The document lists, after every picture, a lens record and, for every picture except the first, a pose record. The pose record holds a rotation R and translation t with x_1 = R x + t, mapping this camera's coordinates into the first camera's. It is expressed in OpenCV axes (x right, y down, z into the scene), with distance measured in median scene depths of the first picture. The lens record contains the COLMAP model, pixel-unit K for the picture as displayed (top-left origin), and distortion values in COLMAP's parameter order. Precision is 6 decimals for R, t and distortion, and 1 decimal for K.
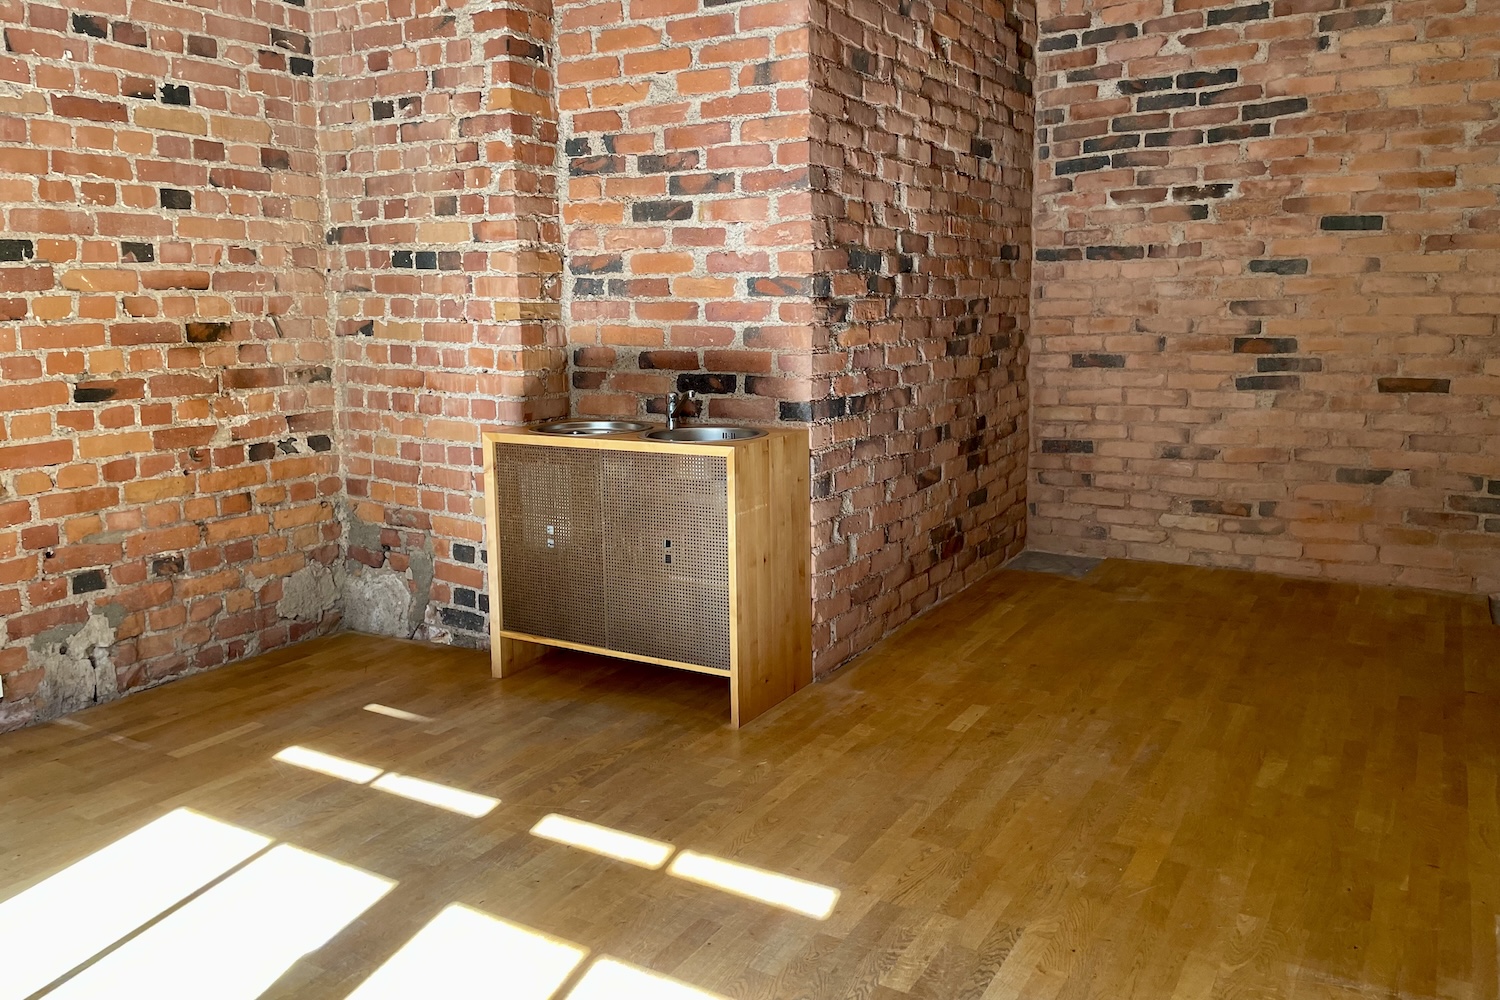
lens RADIAL K [[1142.9, 0, 719.9], [0, 1142.9, 456.5], [0, 0, 1]] dist [0.091097, -0.111043]
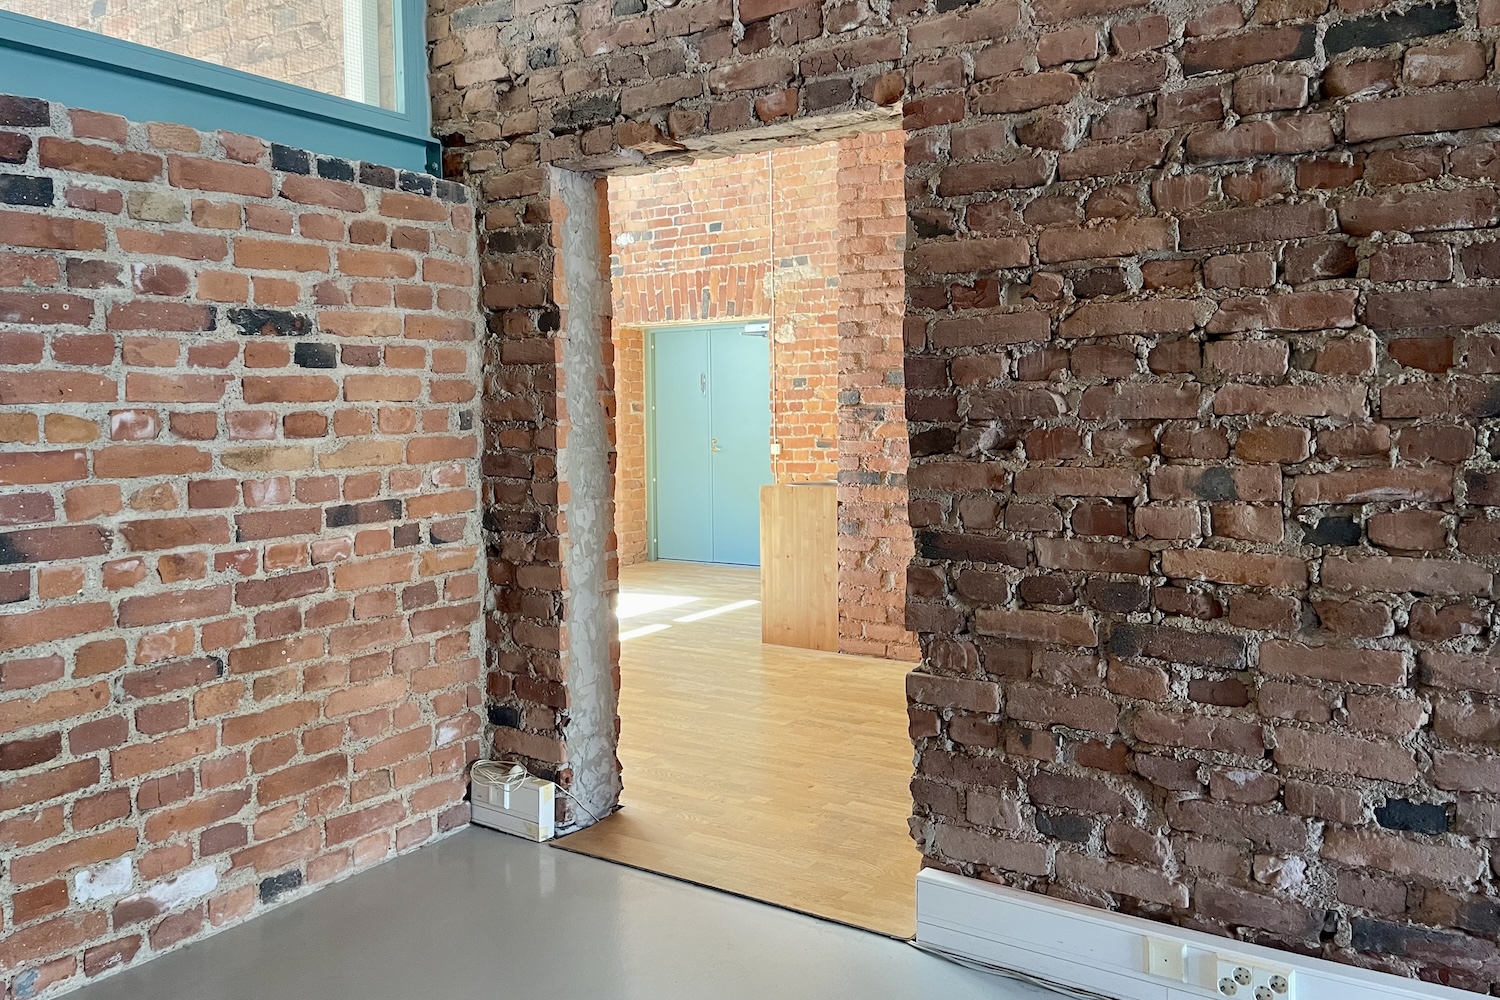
lens RADIAL K [[1142.9, 0, 734.4], [0, 1142.9, 450.3], [0, 0, 1]] dist [0.091097, -0.111043]
pose [[-0.061218, 0.052344, -0.996751, 1.706112], [-0.119882, 0.991009, 0.059406, -0.155795], [0.990899, 0.123129, -0.054392, 0.971010]]
